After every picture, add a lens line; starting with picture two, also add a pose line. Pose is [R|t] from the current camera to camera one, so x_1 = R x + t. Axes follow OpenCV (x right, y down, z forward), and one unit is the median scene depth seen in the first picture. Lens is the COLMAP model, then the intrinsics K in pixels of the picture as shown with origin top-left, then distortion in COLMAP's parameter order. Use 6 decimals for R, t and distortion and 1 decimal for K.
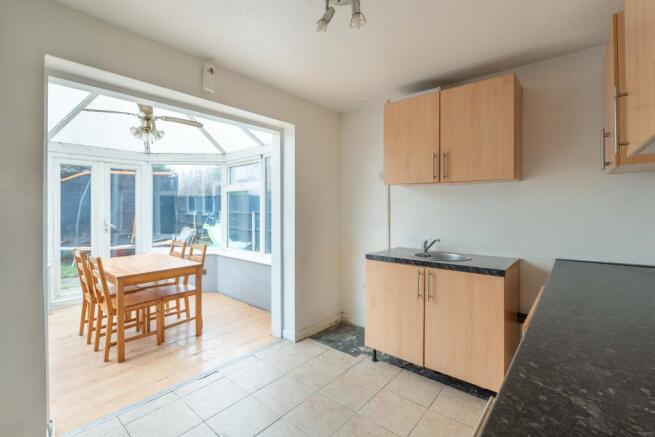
lens RADIAL K [[300.7, 0, 324.9], [0, 300.7, 202.0], [0, 0, 1]] dist [0.000247, 0.000122]
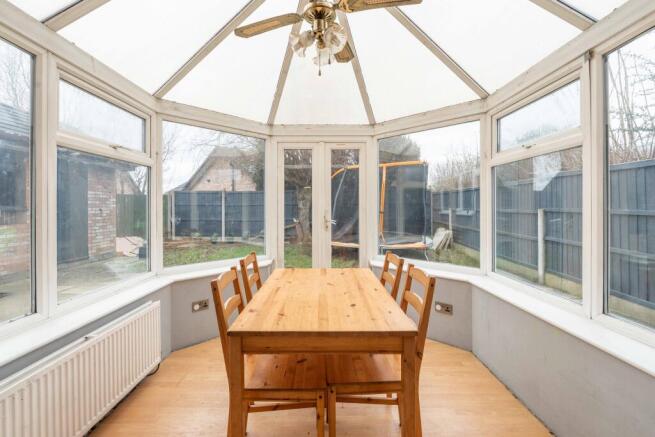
lens RADIAL K [[283.4, 0, 325.2], [0, 283.4, 205.9], [0, 0, 1]] dist [-0.020992, 0.000034]
pose [[0.654946, -0.000613, -0.755676, -0.108657], [0.005098, 0.999980, 0.003608, 0.022961], [0.755659, -0.006216, 0.654936, 0.341423]]
